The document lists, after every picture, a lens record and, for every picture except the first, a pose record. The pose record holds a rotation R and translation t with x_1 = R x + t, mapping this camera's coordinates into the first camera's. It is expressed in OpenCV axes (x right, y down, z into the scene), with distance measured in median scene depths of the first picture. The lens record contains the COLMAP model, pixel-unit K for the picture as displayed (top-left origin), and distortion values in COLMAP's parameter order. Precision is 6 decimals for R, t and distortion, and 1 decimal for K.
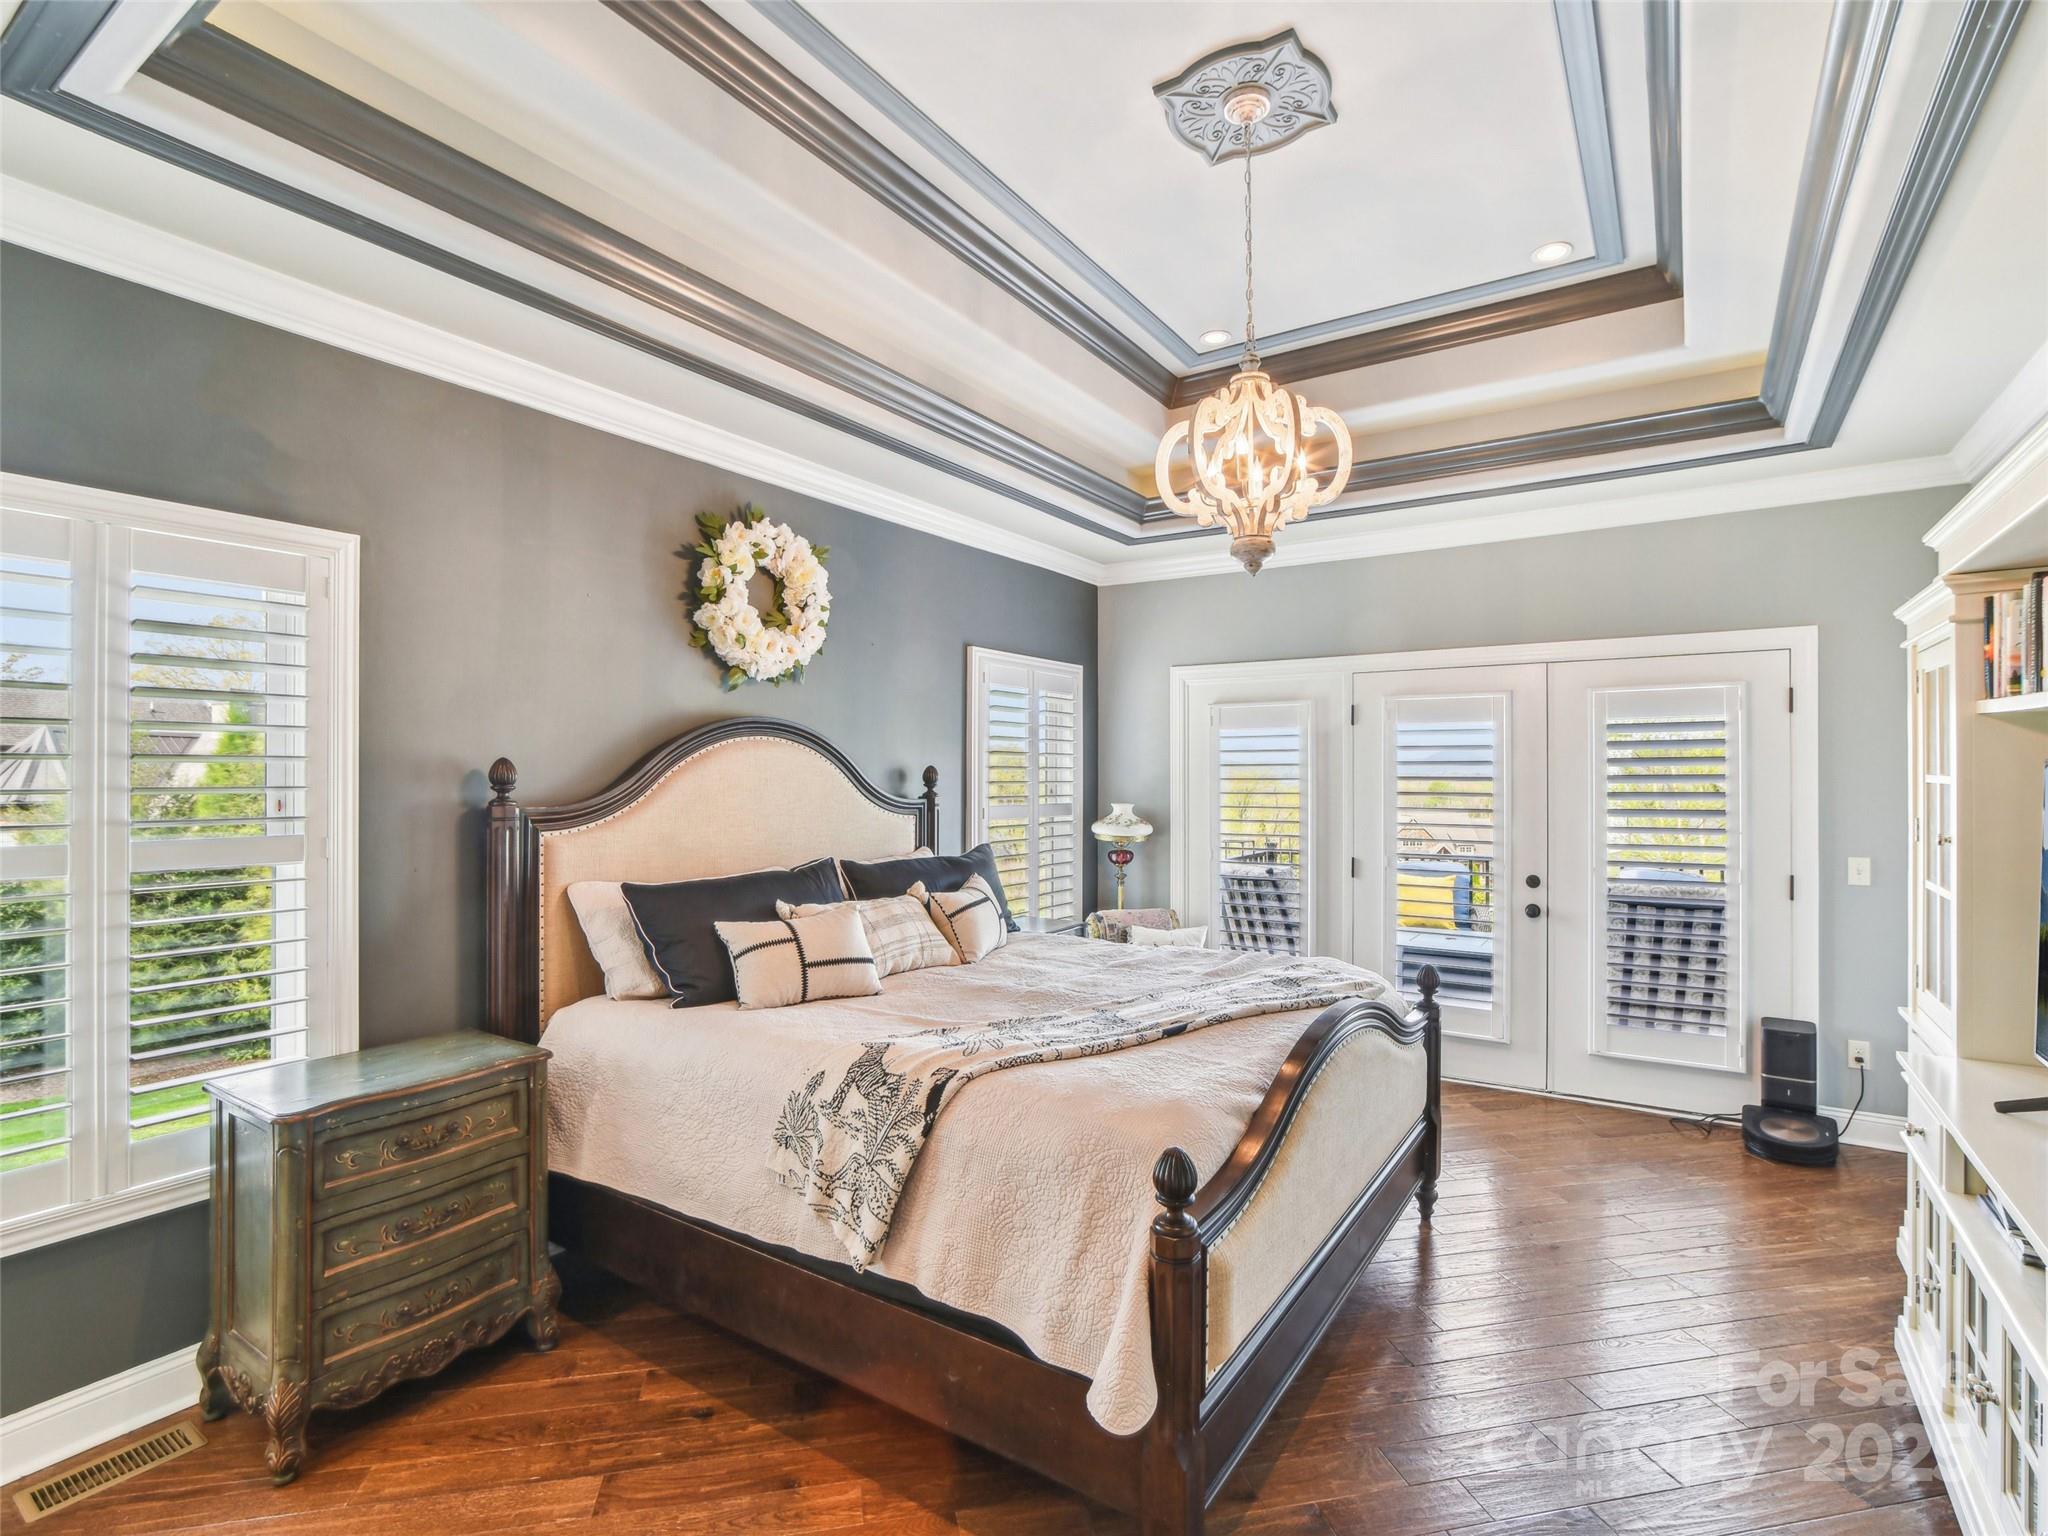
lens RADIAL K [[1001.2, 0, 1025.6], [0, 1001.2, 729.7], [0, 0, 1]] dist [-0.039701, 0.017594]
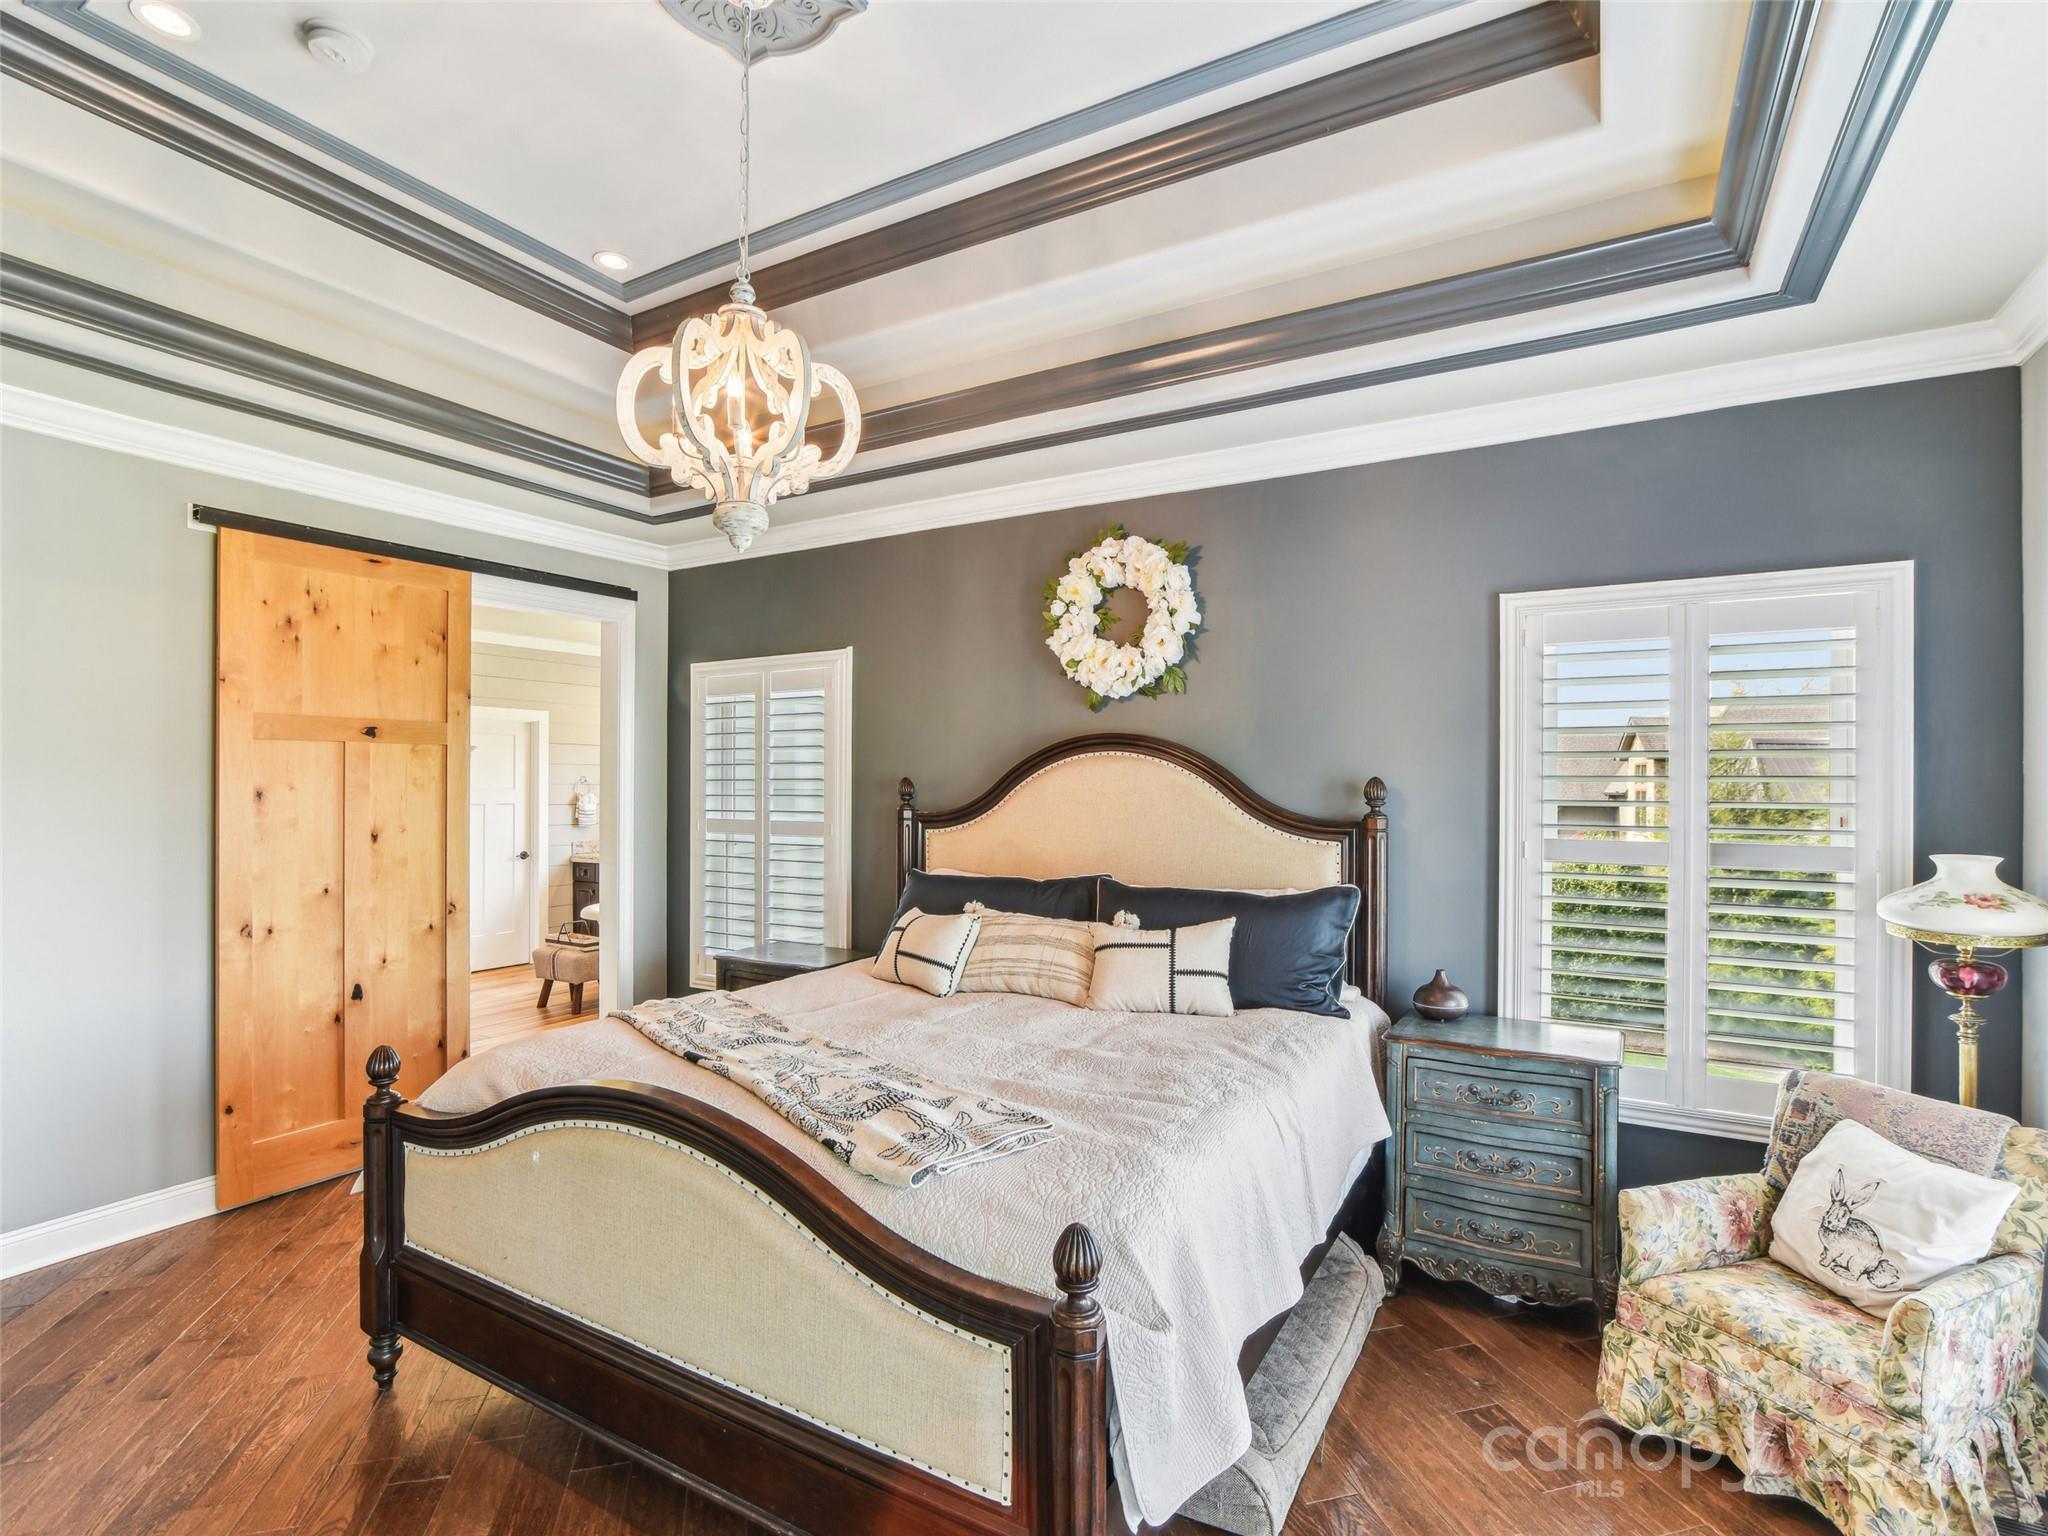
lens RADIAL K [[986.7, 0, 1030.9], [0, 986.7, 764.3], [0, 0, 1]] dist [-0.044226, 0.015458]
pose [[0.070038, -0.021826, -0.997306, 0.743926], [0.047533, 0.998698, -0.018518, 0.033786], [0.996411, -0.046108, 0.070984, 0.839009]]
